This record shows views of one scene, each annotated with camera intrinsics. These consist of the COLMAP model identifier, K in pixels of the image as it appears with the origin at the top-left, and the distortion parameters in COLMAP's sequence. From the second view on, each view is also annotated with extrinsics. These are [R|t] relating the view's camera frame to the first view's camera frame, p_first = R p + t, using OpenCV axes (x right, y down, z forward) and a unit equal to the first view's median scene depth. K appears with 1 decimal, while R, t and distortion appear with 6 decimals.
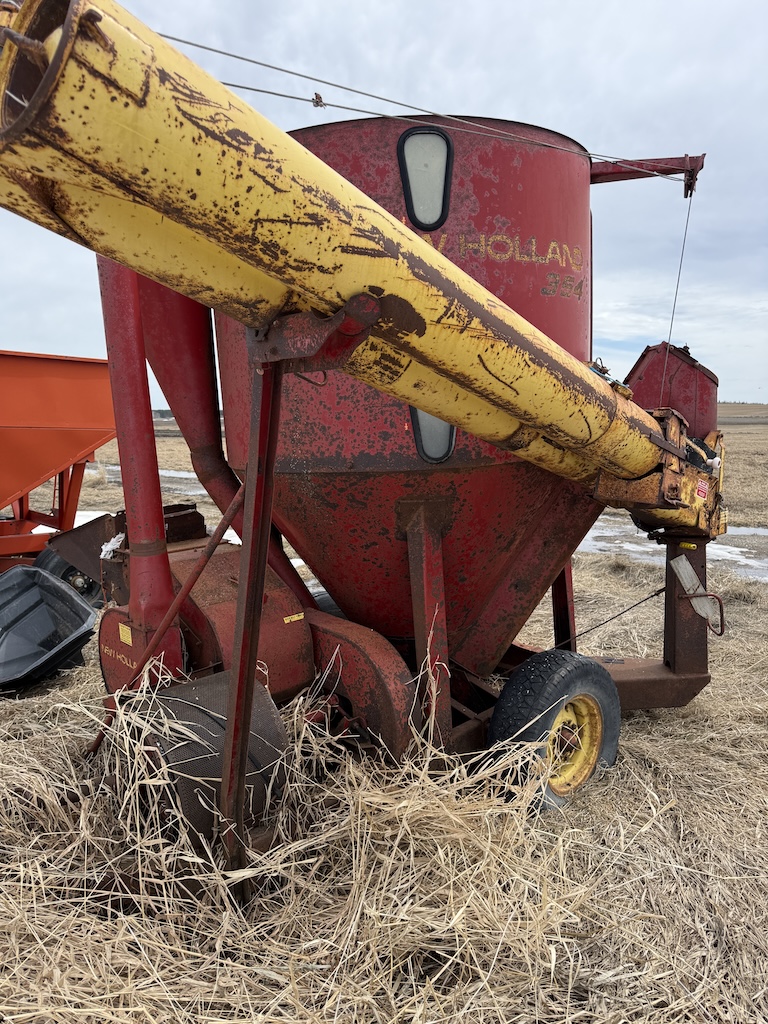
lens RADIAL K [[721.9, 0, 383.6], [0, 721.9, 514.5], [0, 0, 1]] dist [0.003673, -0.005521]
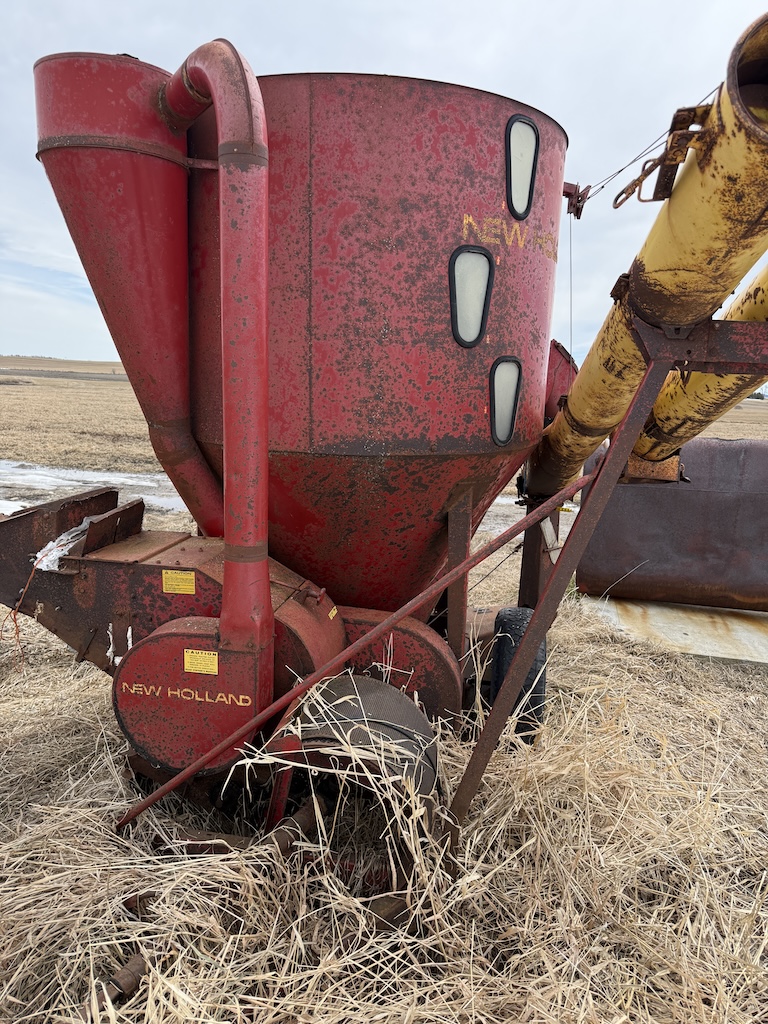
lens RADIAL K [[721.9, 0, 383.8], [0, 721.9, 509.5], [0, 0, 1]] dist [0.003673, -0.005521]
pose [[0.793512, -0.057197, 0.605861, -0.694813], [0.023481, 0.997710, 0.063435, -0.049268], [-0.608102, -0.036111, 0.793037, 0.272523]]
